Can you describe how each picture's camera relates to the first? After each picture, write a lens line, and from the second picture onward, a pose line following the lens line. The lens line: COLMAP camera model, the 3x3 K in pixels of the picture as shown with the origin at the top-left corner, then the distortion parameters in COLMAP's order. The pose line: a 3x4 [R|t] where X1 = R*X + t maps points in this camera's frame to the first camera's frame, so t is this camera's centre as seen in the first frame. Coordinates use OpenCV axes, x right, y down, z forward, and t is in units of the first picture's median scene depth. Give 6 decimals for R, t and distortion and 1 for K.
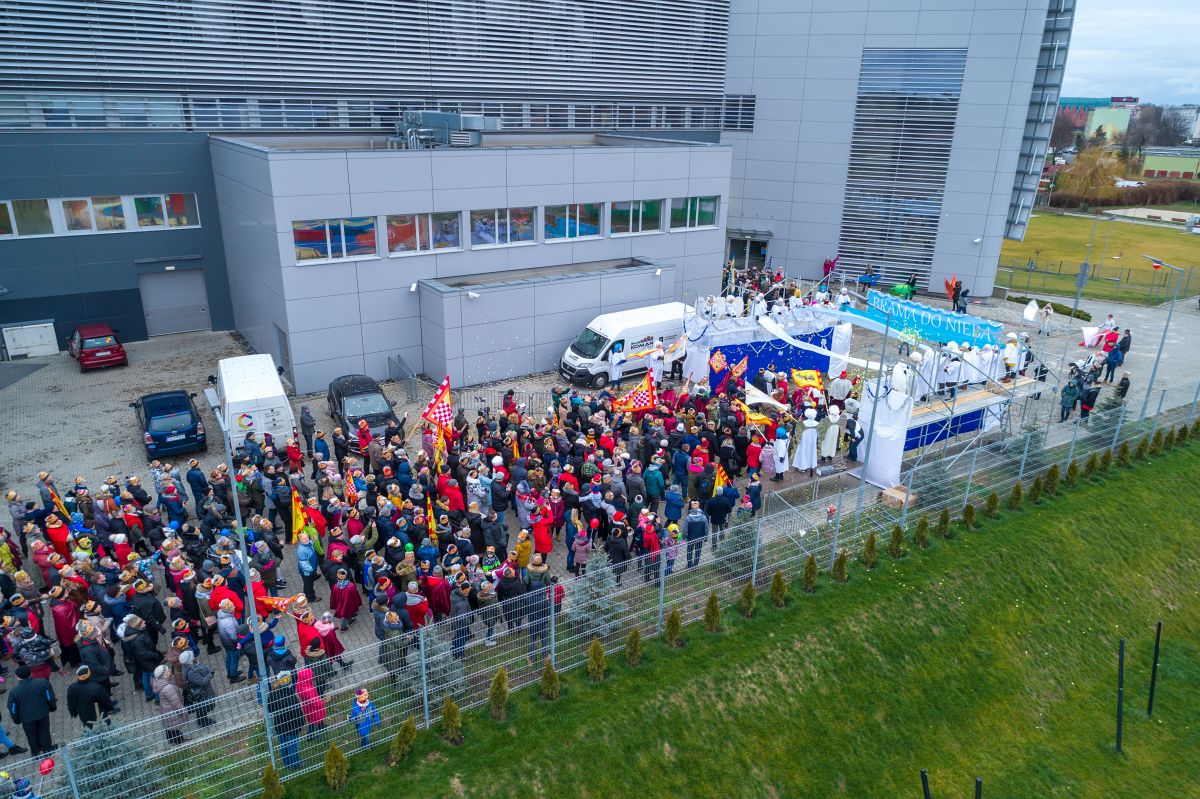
lens RADIAL K [[795.3, 0, 600.0], [0, 795.3, 399.5], [0, 0, 1]] dist [0.001557, -0.000219]
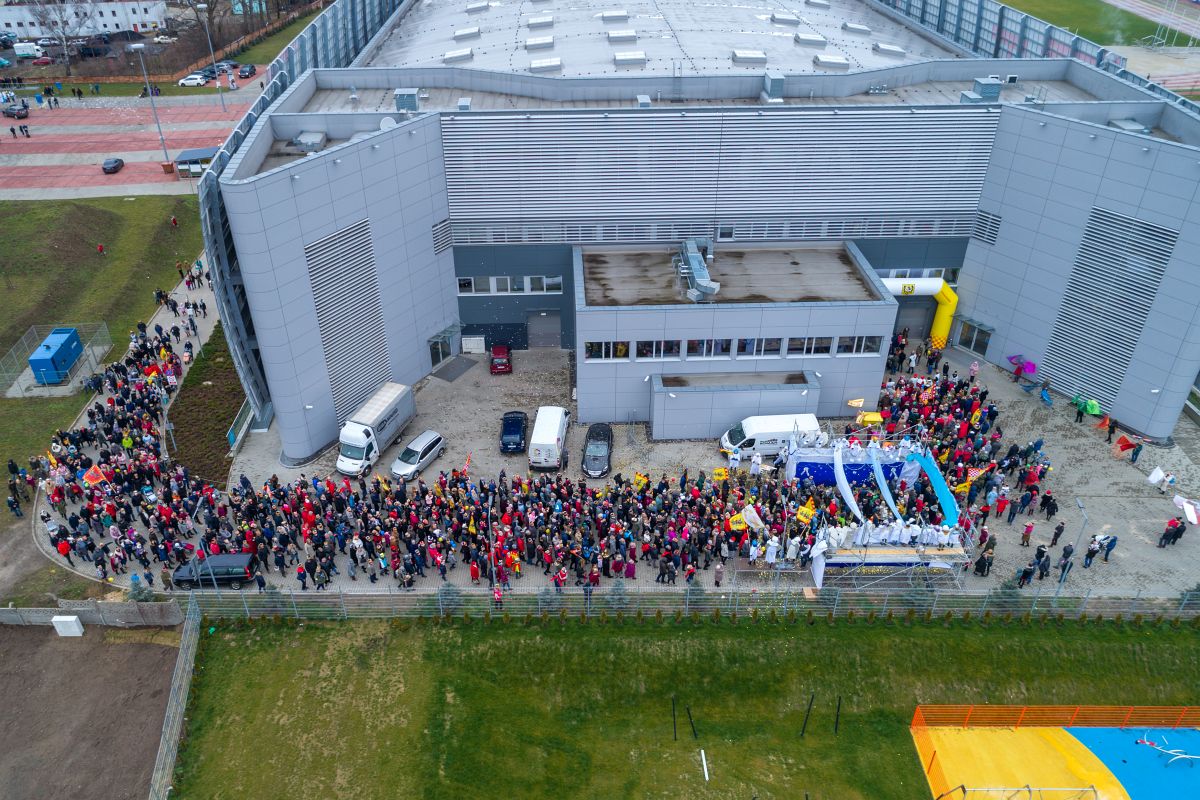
lens RADIAL K [[906.9, 0, 600.0], [0, 906.9, 400.0], [0, 0, 1]] dist [0.001638, 0.000640]
pose [[0.851184, 0.263296, -0.454049, 0.596863], [-0.168738, 0.956424, 0.238289, -0.553178], [0.497004, -0.126212, 0.858521, -0.772690]]
